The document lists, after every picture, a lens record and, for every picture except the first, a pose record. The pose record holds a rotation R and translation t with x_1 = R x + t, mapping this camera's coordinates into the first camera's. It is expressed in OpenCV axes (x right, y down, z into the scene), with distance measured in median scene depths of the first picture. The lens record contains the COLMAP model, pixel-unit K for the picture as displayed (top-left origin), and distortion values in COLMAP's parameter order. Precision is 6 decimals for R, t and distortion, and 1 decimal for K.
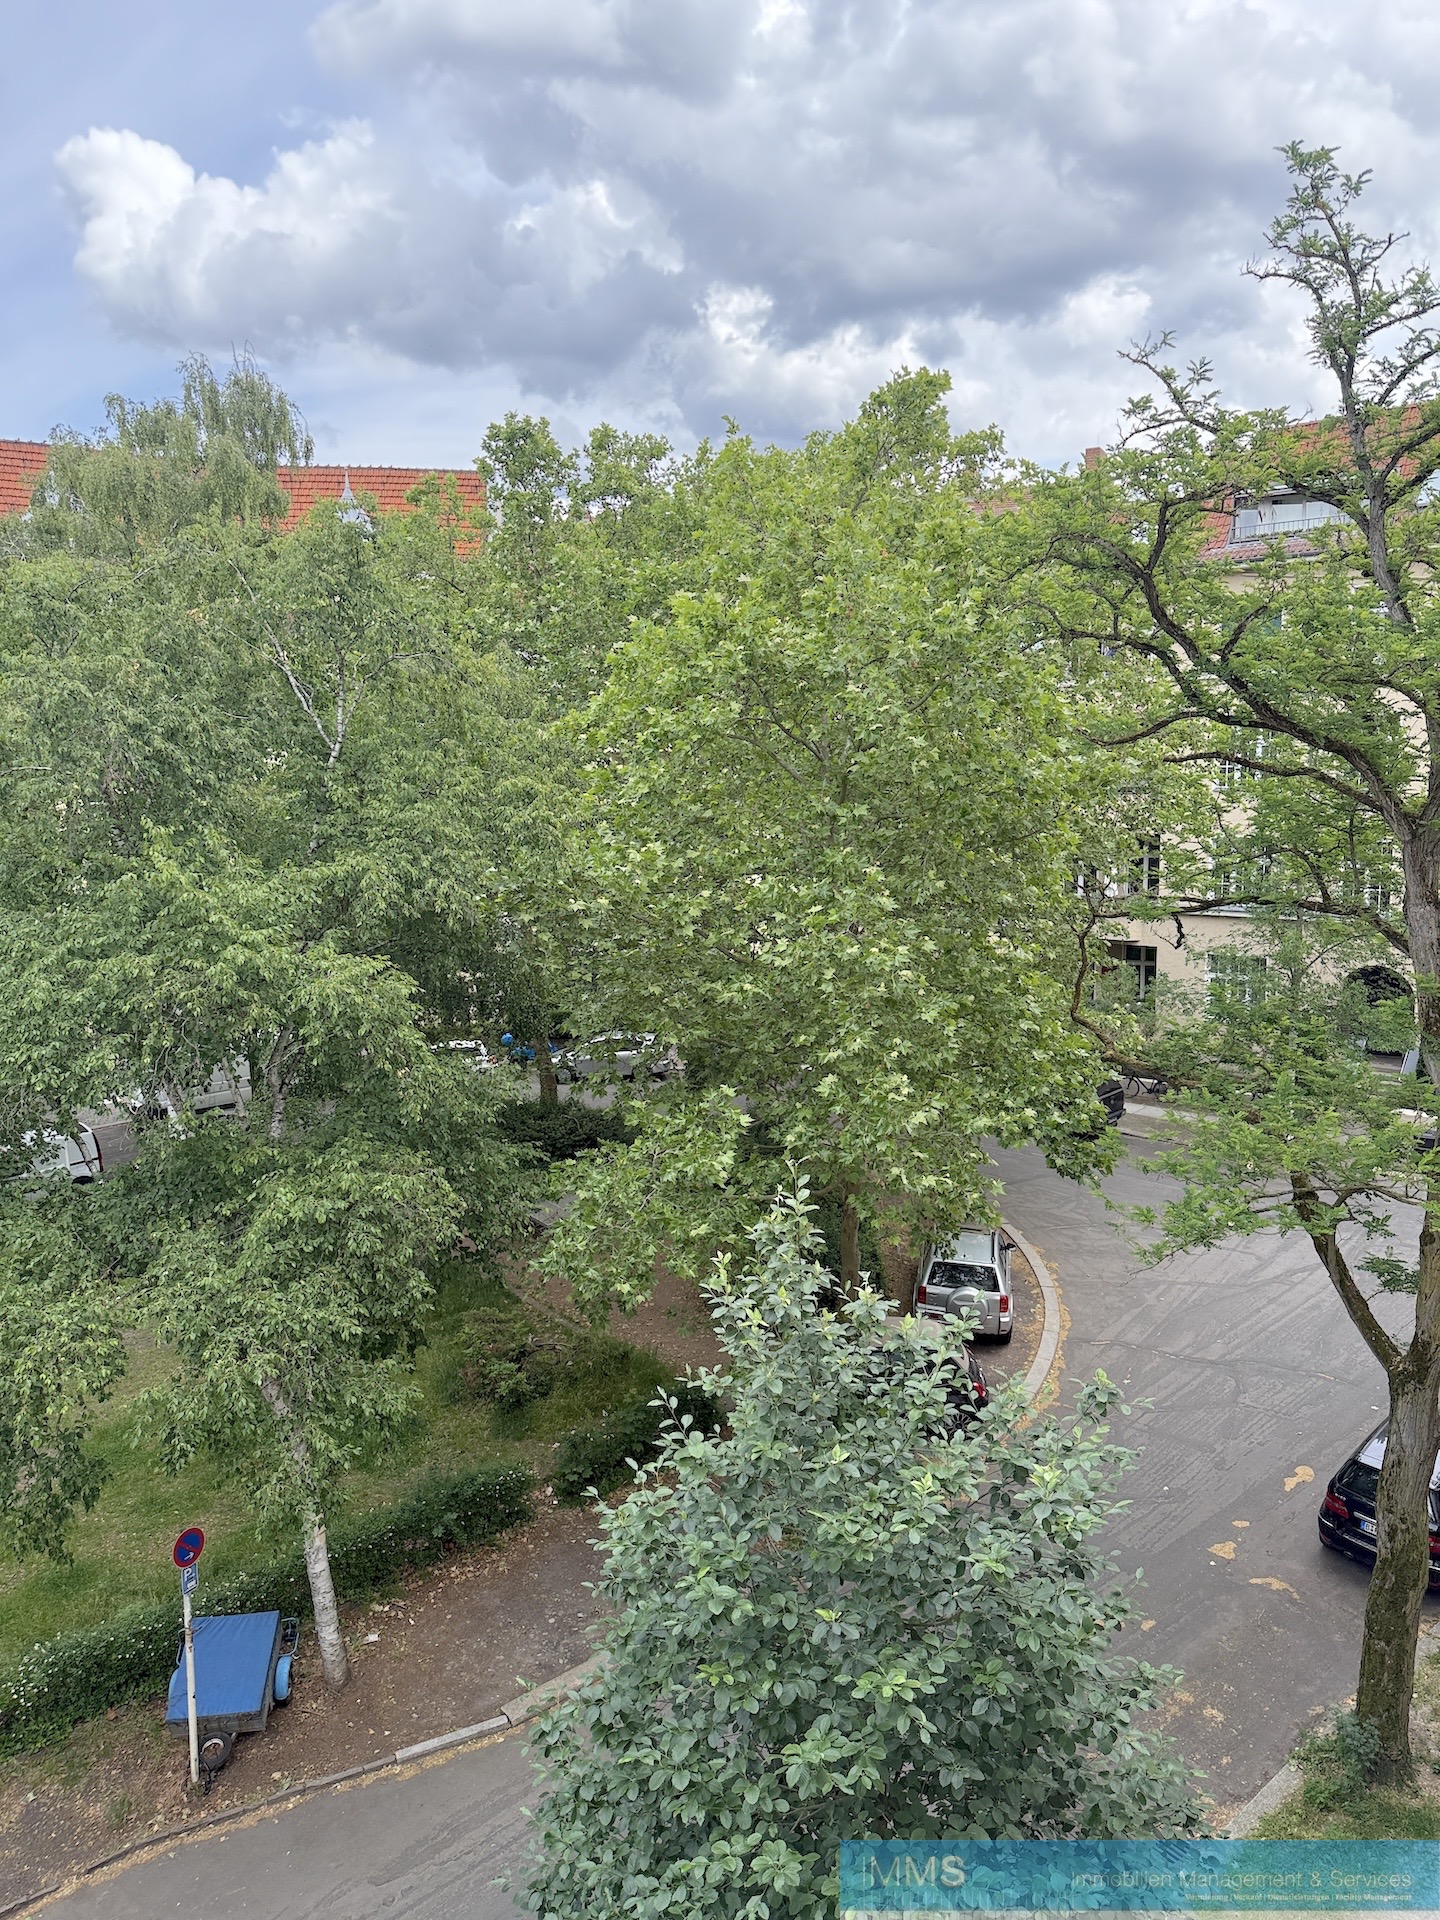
lens RADIAL K [[1353.8, 0, 713.4], [0, 1353.8, 957.4], [0, 0, 1]] dist [0.208103, -0.425343]
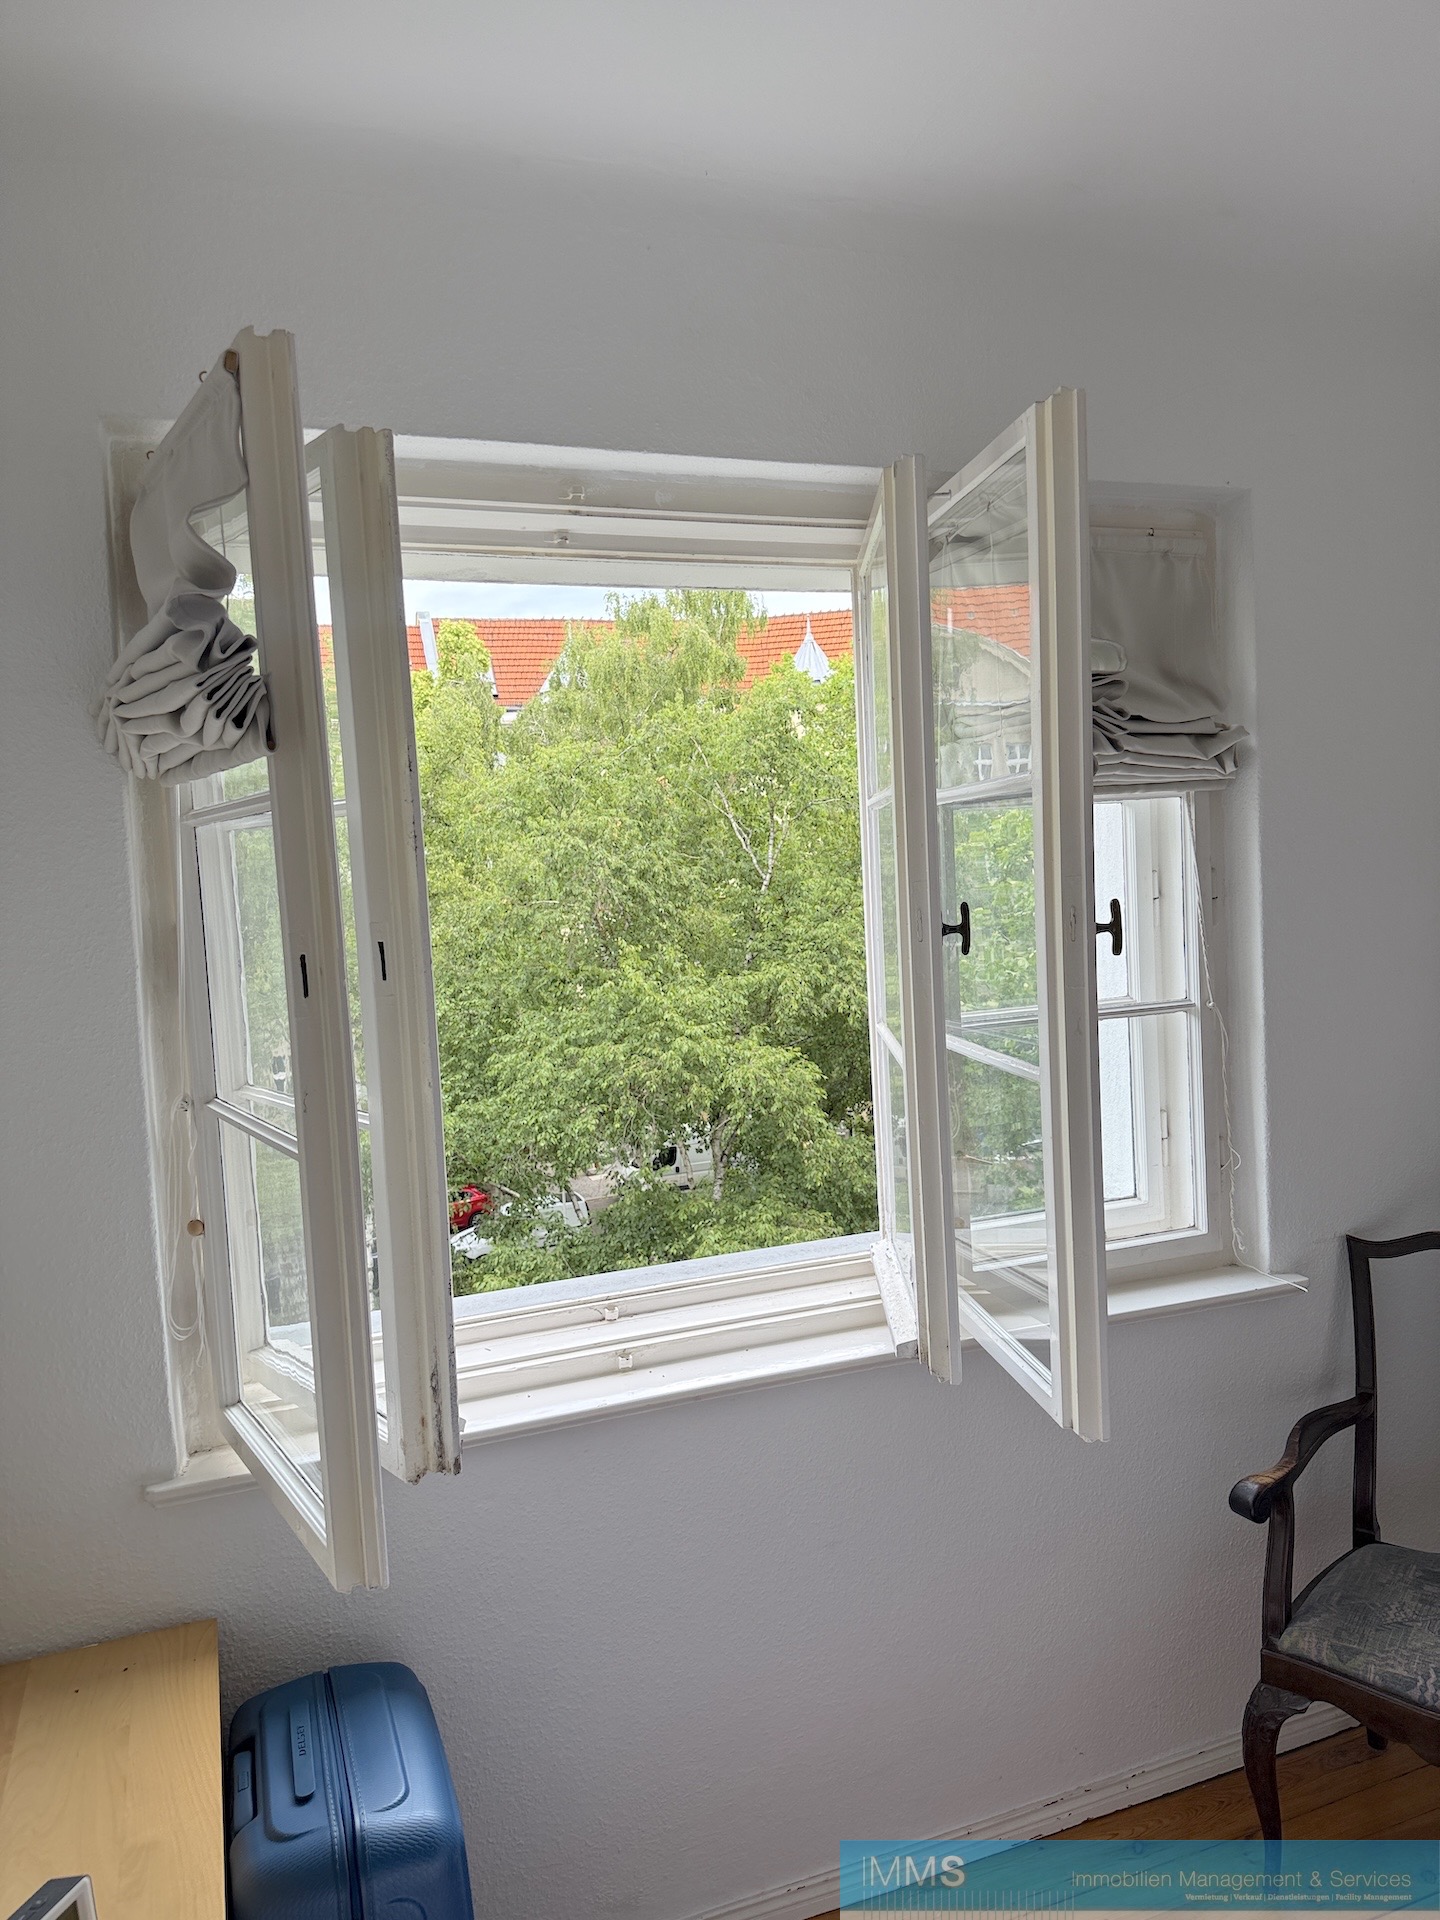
lens RADIAL K [[1353.8, 0, 713.4], [0, 1353.8, 957.4], [0, 0, 1]] dist [0.208103, -0.425343]
pose [[0.944511, -0.007874, -0.328386, 0.087655], [-0.016911, 0.997221, -0.072552, 0.007402], [0.328045, 0.074080, 0.941753, -0.167207]]
